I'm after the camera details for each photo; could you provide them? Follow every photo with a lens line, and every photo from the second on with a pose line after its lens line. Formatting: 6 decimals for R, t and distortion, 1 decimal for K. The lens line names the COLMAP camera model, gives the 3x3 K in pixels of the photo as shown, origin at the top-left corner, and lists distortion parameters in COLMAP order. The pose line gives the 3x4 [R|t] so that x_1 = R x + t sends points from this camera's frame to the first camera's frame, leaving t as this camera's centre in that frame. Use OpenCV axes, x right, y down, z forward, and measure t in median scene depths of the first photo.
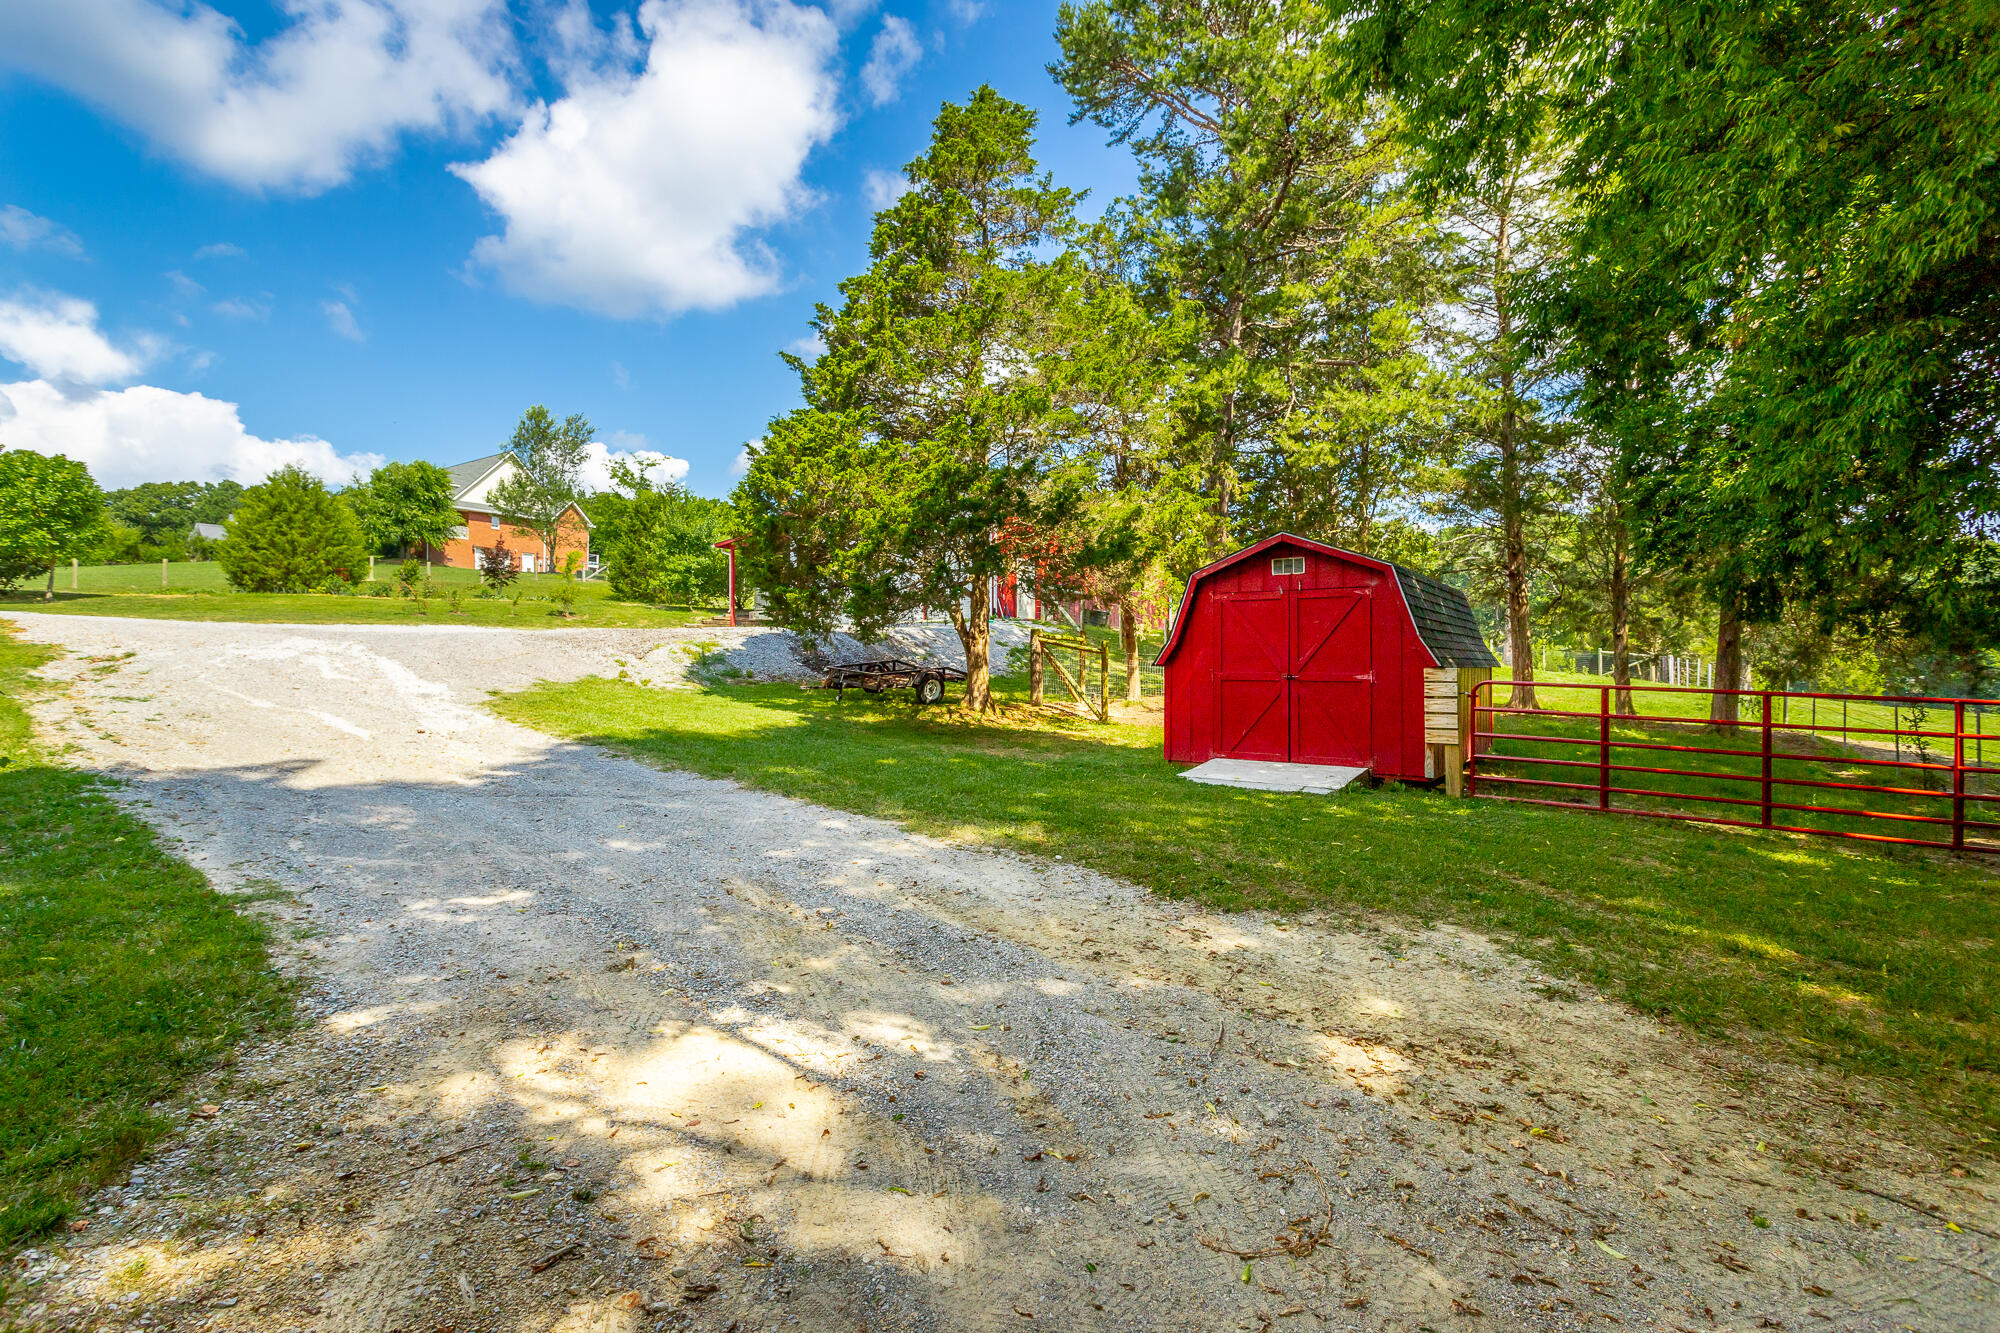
lens RADIAL K [[933.6, 0, 1000.0], [0, 933.6, 666.5], [0, 0, 1]] dist [-0.000309, 0.000064]
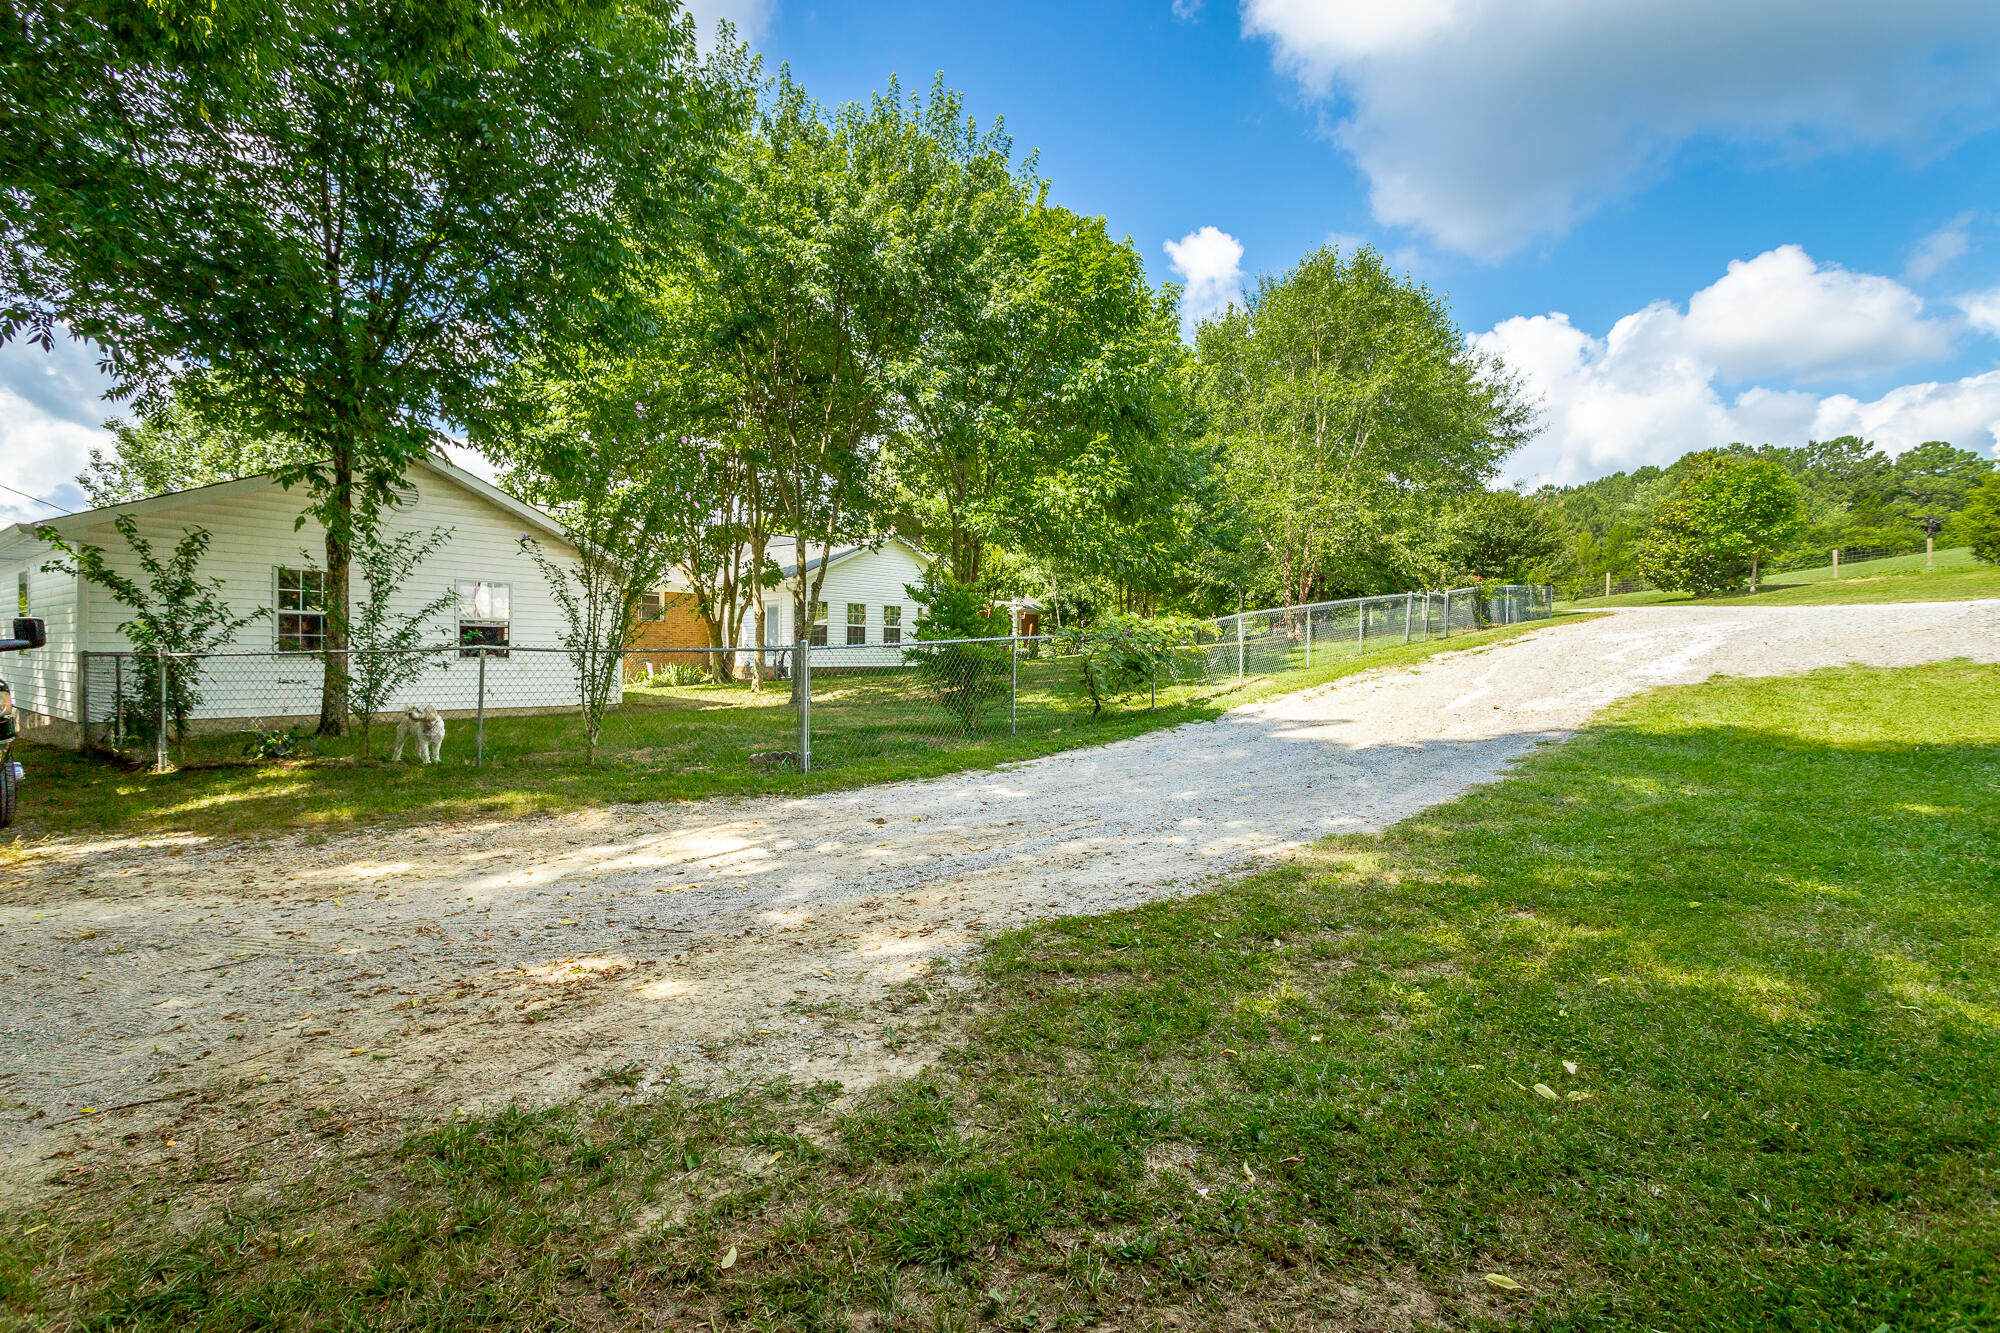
lens RADIAL K [[933.6, 0, 1000.0], [0, 933.6, 666.5], [0, 0, 1]] dist [-0.000309, 0.000064]
pose [[-0.026123, 0.007665, -0.999629, 0.235322], [0.007368, 0.999945, 0.007475, 0.004438], [0.999632, -0.007170, -0.026178, 0.236728]]
